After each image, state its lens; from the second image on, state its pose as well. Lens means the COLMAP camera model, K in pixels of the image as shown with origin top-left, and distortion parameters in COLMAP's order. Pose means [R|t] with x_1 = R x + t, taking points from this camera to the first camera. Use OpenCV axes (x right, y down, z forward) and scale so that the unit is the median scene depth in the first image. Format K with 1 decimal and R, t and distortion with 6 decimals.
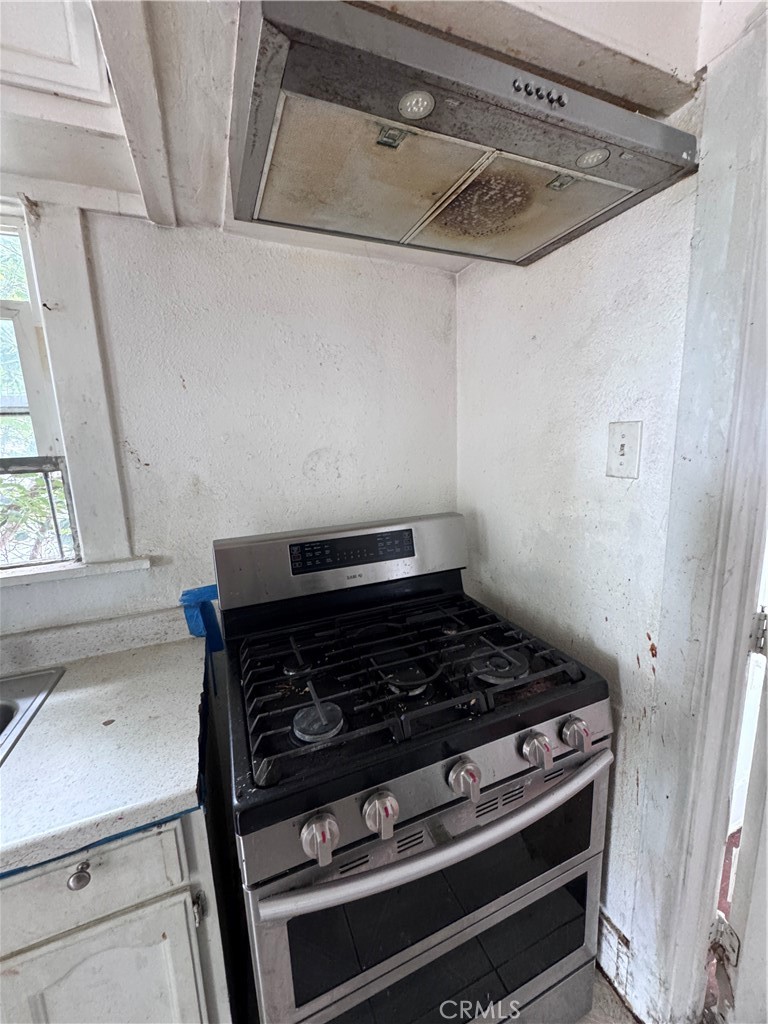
lens RADIAL K [[417.0, 0, 384.0], [0, 417.0, 512.0], [0, 0, 1]] dist [-0.000876, 0.000037]
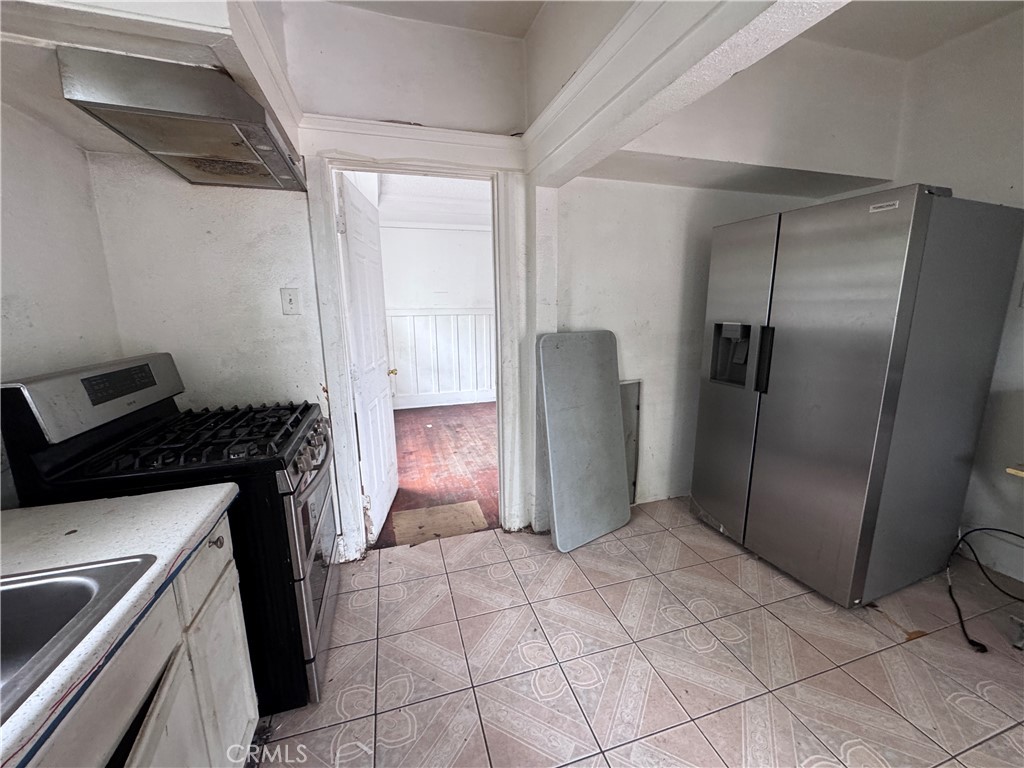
lens RADIAL K [[408.3, 0, 511.9], [0, 408.3, 382.9], [0, 0, 1]] dist [-0.003351, 0.000415]
pose [[0.101799, -0.152147, 0.983101, -1.225662], [0.187677, 0.973427, 0.131216, 0.166350], [-0.976941, 0.171148, 0.127648, -0.251114]]
